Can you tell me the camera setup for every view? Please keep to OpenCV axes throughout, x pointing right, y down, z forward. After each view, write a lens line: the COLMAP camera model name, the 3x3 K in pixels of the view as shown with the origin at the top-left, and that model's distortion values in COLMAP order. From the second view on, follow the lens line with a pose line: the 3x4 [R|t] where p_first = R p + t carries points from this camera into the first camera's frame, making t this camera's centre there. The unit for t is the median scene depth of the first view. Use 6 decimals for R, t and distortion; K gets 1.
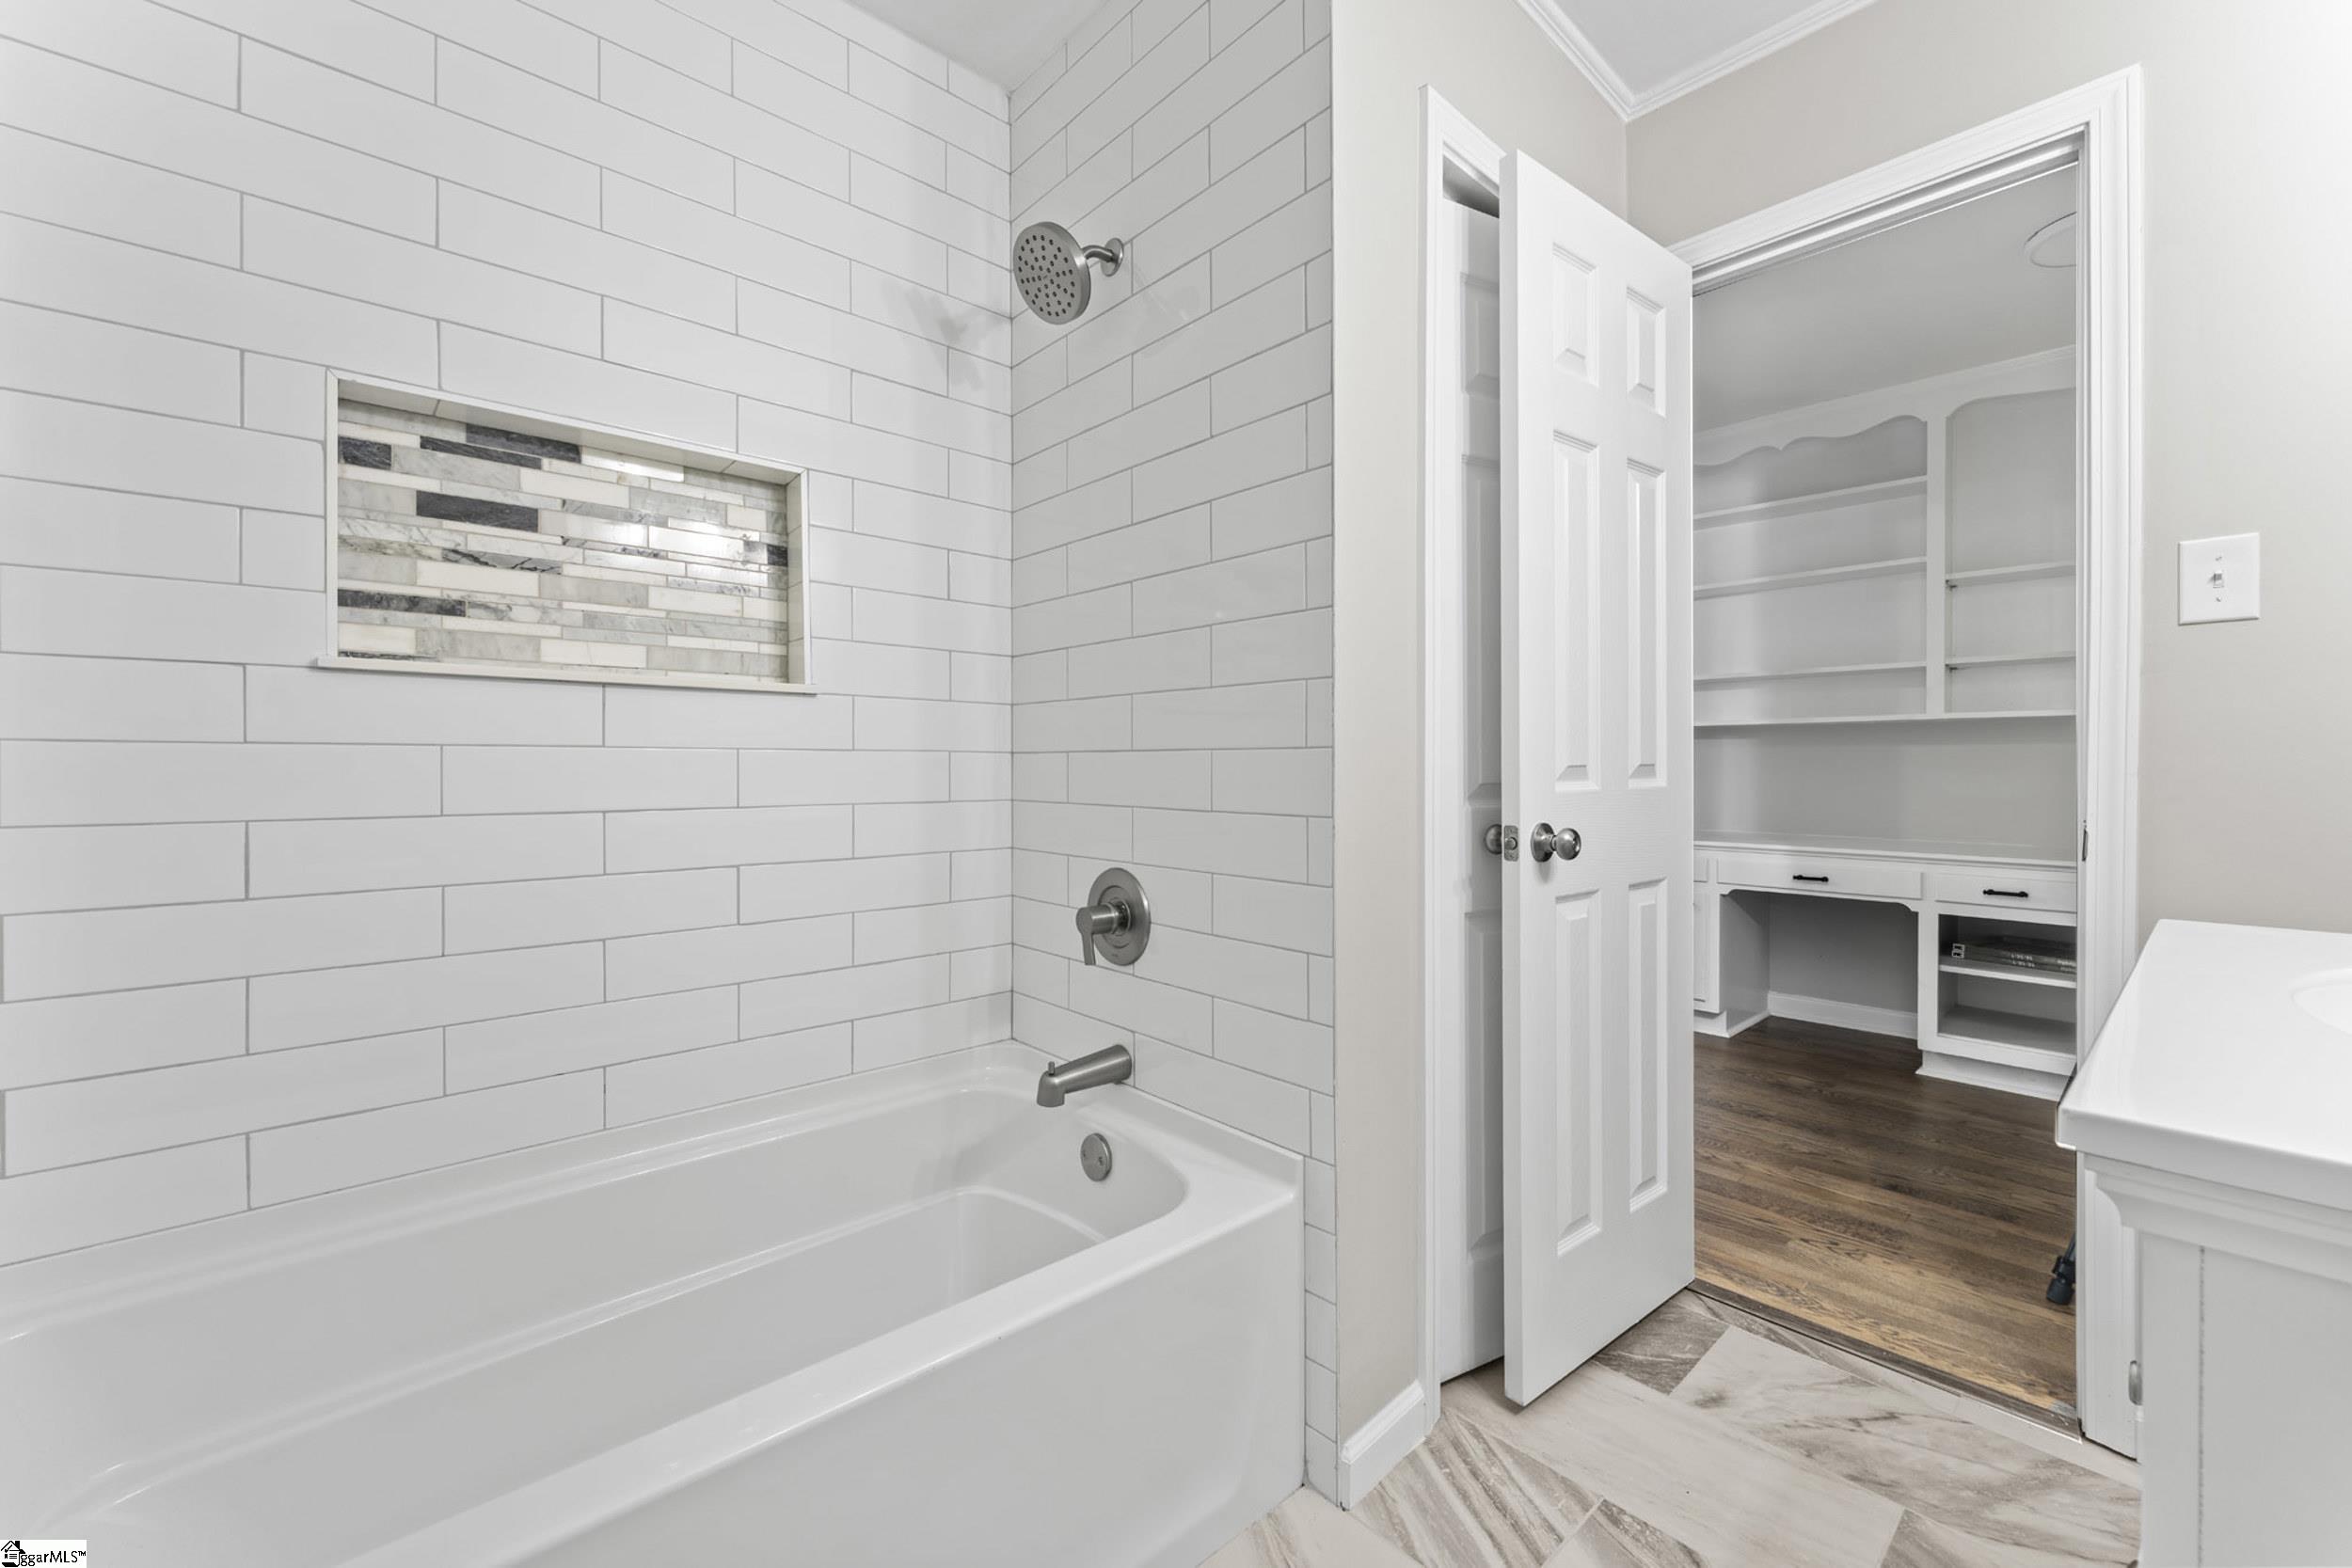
lens RADIAL K [[942.1, 0, 1171.0], [0, 942.1, 770.6], [0, 0, 1]] dist [0.011515, -0.000092]
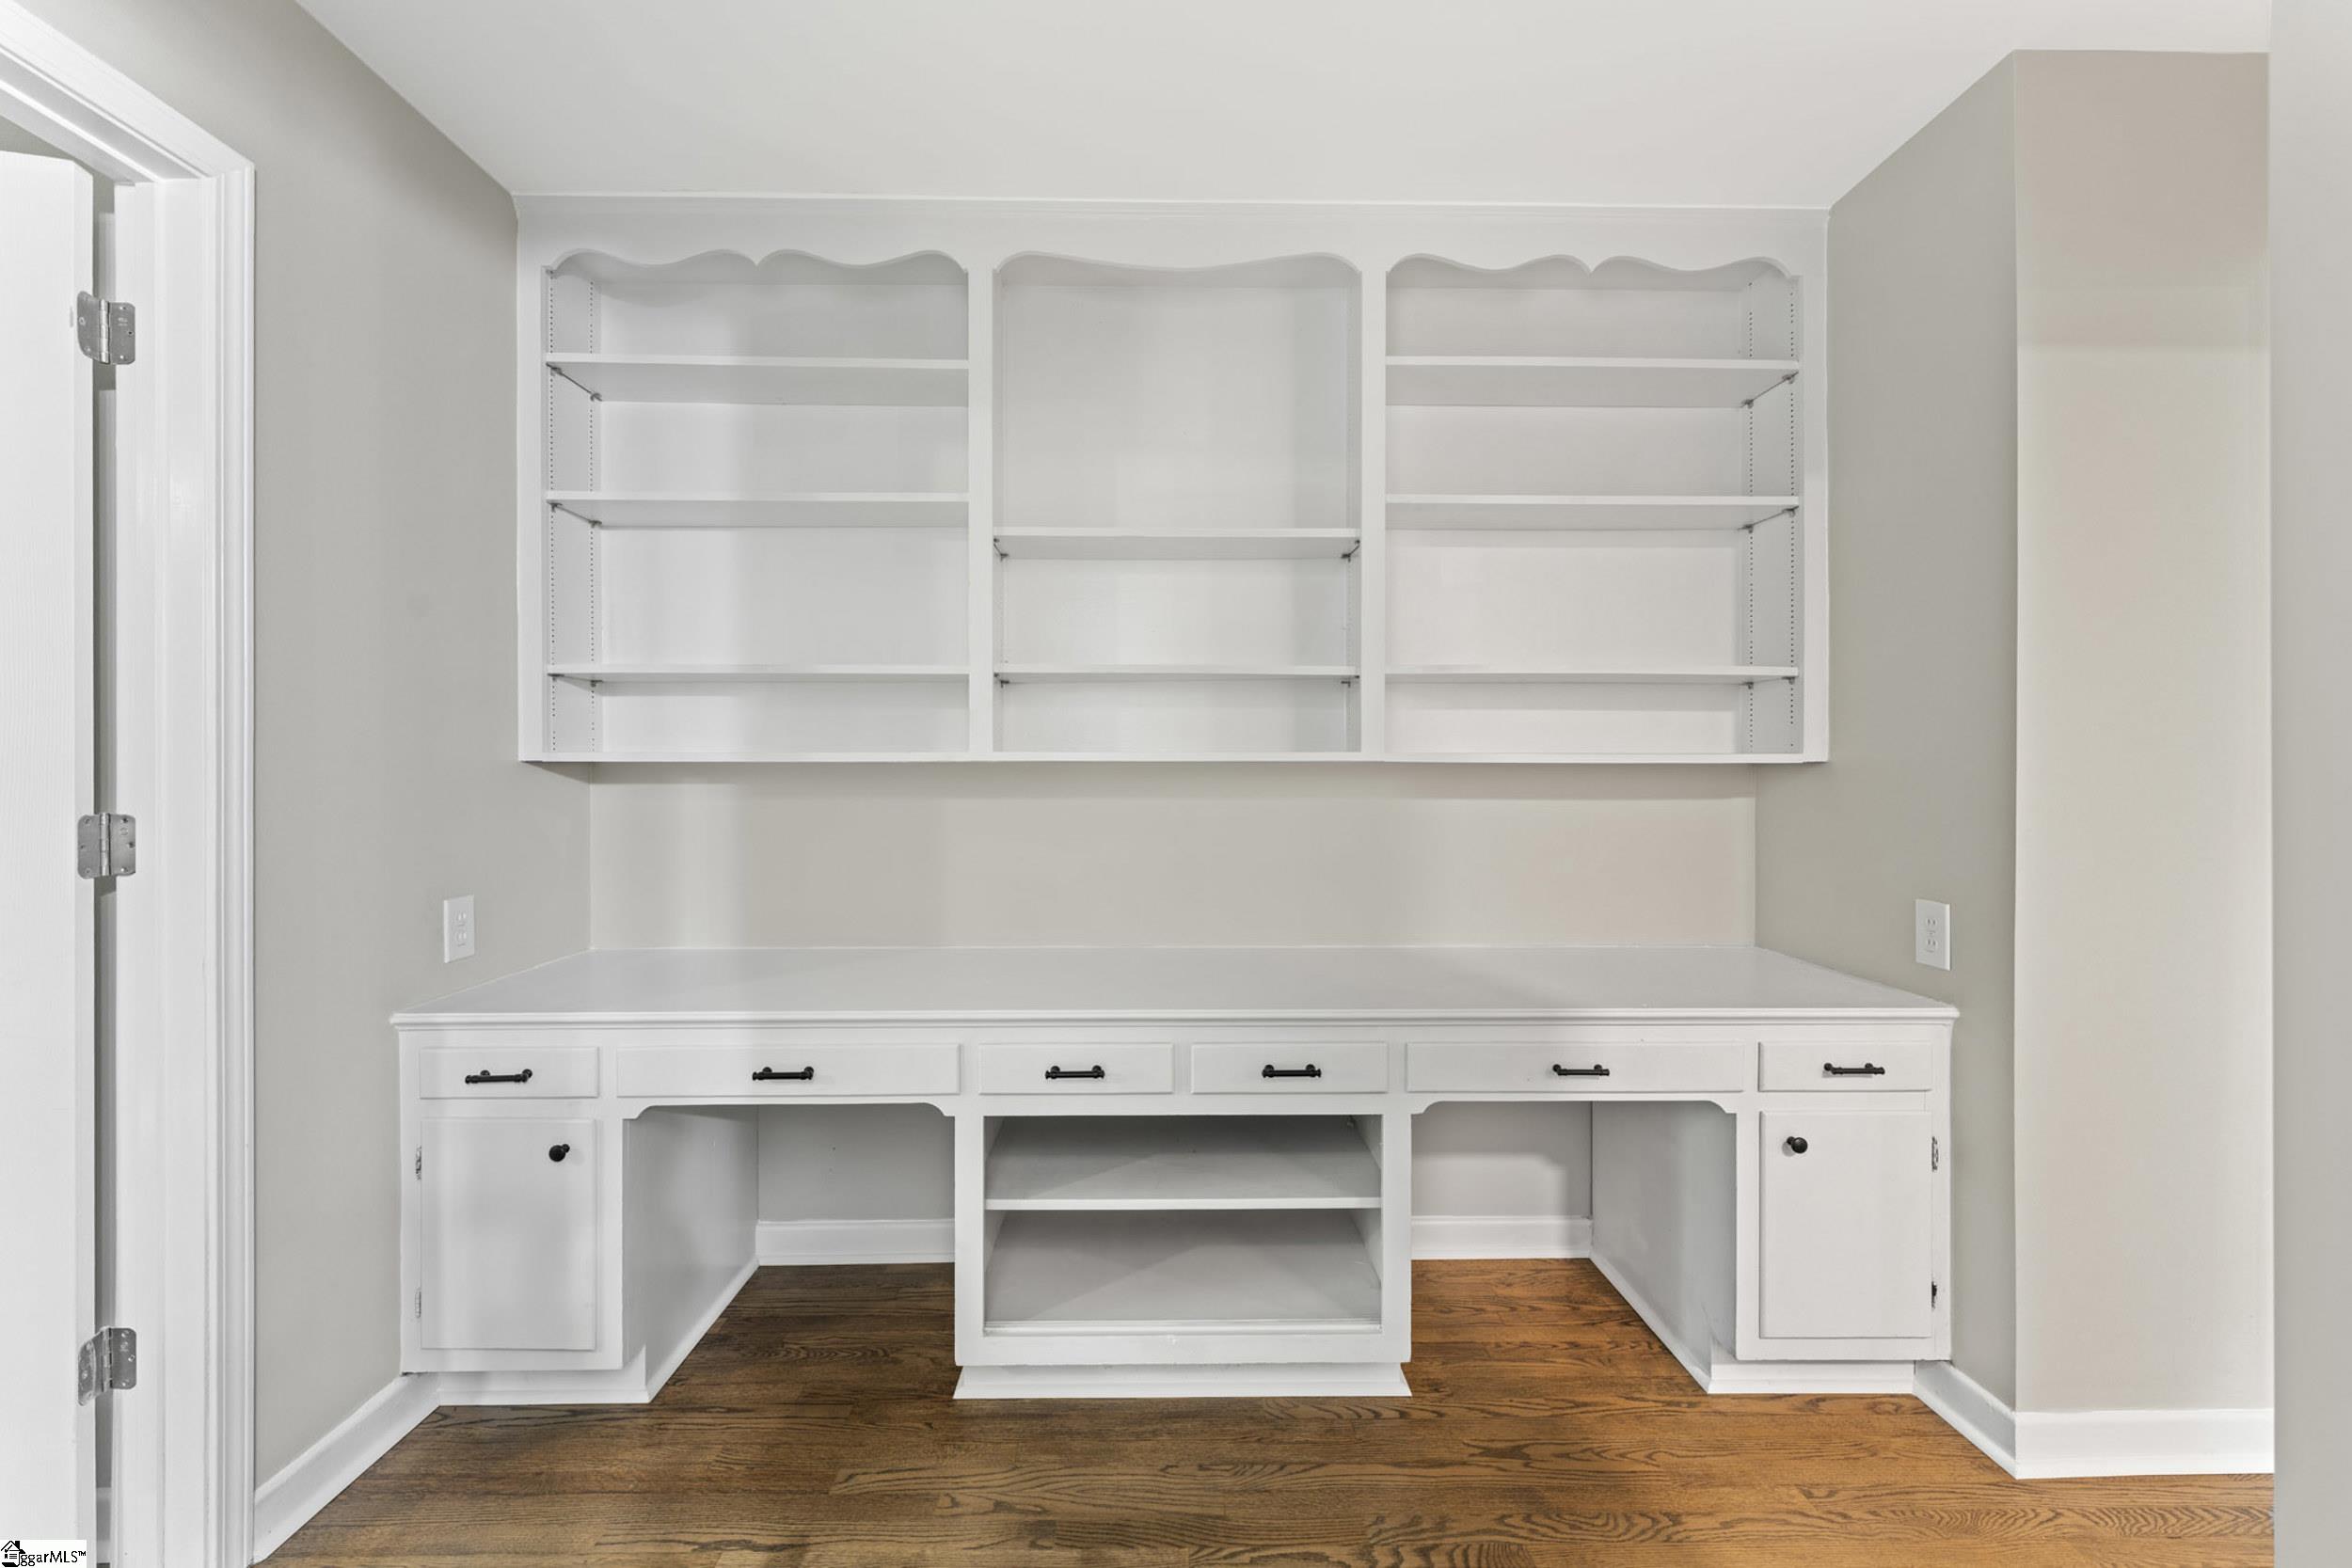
lens RADIAL K [[942.1, 0, 1171.9], [0, 942.1, 787.1], [0, 0, 1]] dist [0.011515, -0.000092]
pose [[0.652513, 0.001667, 0.757775, 0.438648], [0.003690, 0.999979, -0.005377, -0.035006], [-0.757768, 0.006304, 0.652493, 0.527464]]
